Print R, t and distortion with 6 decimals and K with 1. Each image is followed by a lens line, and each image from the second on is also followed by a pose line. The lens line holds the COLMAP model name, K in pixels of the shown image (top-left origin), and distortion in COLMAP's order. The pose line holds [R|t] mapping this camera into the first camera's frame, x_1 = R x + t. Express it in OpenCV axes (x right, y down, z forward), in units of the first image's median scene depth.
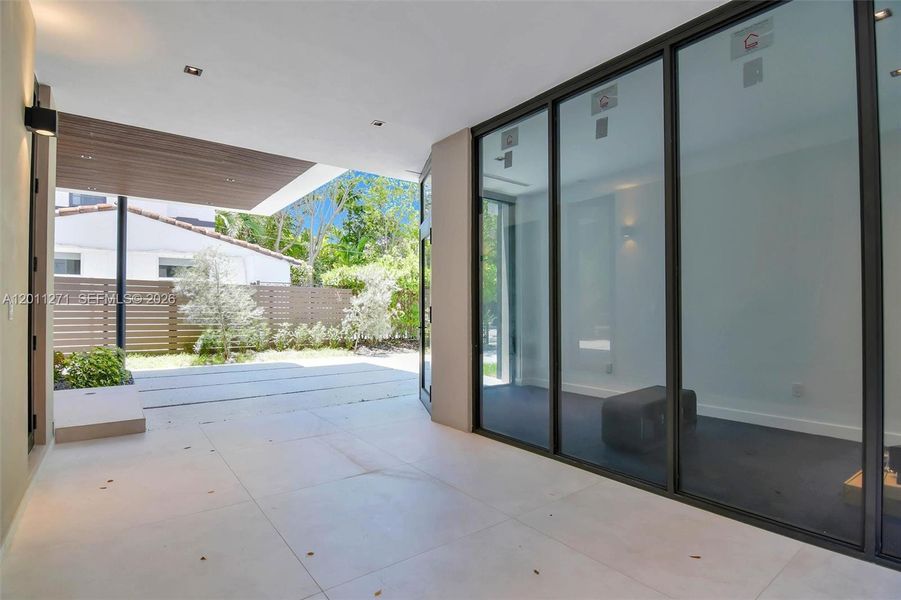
lens RADIAL K [[438.2, 0, 441.5], [0, 438.2, 302.3], [0, 0, 1]] dist [-0.000887, -0.016469]
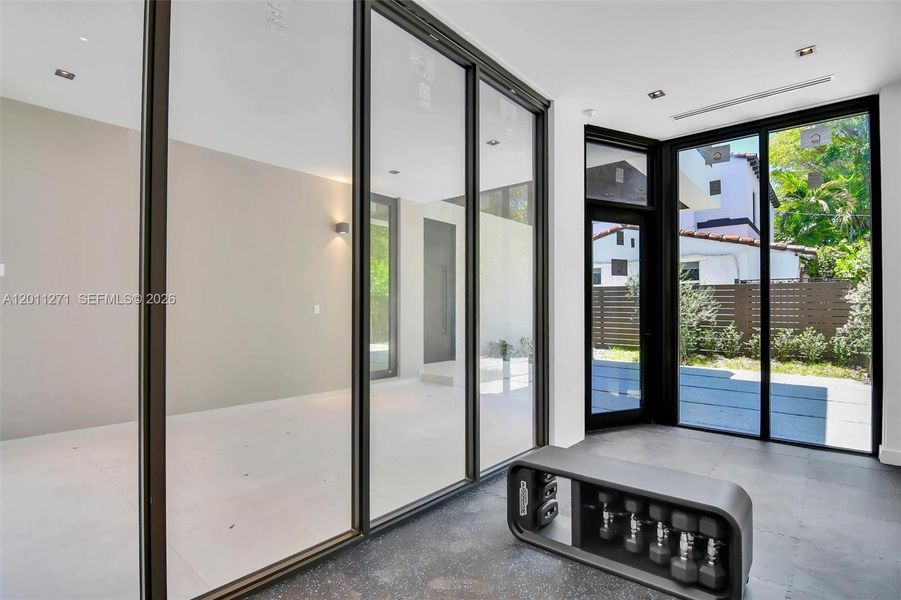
lens RADIAL K [[438.2, 0, 441.5], [0, 438.2, 302.3], [0, 0, 1]] dist [-0.000887, -0.016469]
pose [[0.221112, -0.014846, -0.975136, 0.295087], [0.009871, 0.999867, -0.012984, 0.004210], [0.975199, -0.006754, 0.221229, 0.202738]]
